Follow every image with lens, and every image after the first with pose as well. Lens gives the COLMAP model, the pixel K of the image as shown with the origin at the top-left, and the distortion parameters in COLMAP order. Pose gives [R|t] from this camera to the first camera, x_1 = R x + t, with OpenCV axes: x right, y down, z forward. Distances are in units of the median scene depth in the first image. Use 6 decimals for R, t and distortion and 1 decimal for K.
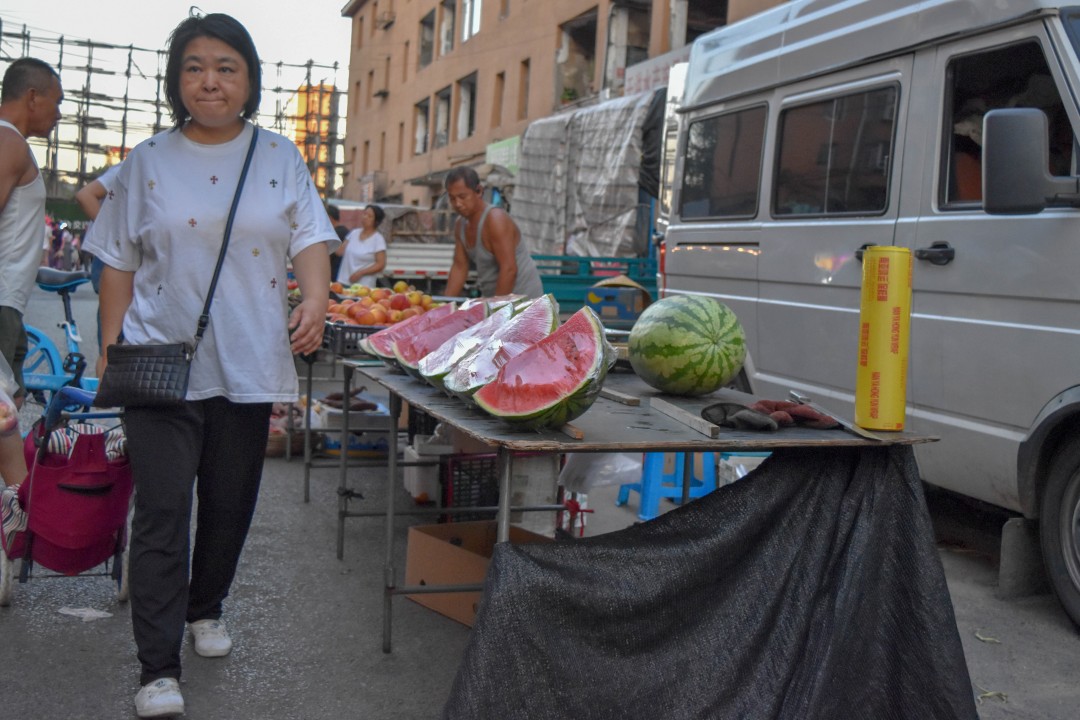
lens RADIAL K [[1256.1, 0, 539.2], [0, 1256.1, 357.6], [0, 0, 1]] dist [-0.063818, 0.000000]
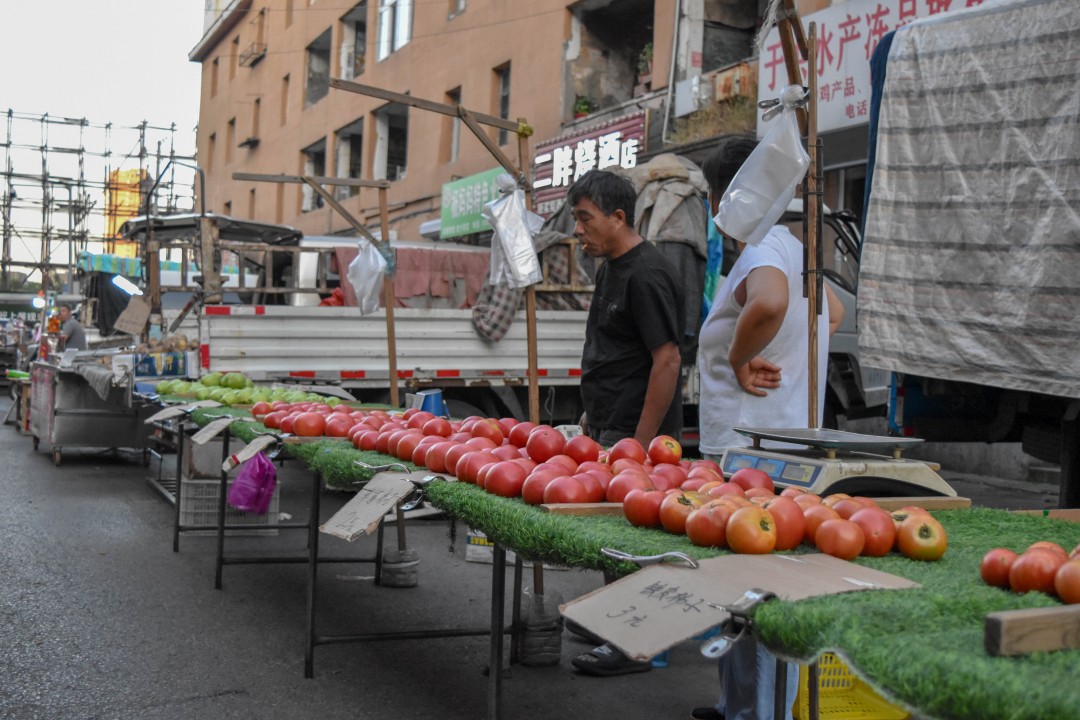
lens RADIAL K [[1256.1, 0, 540.6], [0, 1256.1, 362.0], [0, 0, 1]] dist [-0.063818, 0.000000]
pose [[0.990221, -0.020264, 0.138027, -0.066234], [0.028397, 0.997958, -0.057210, -0.018135], [-0.136586, 0.060570, 0.988775, 0.212853]]
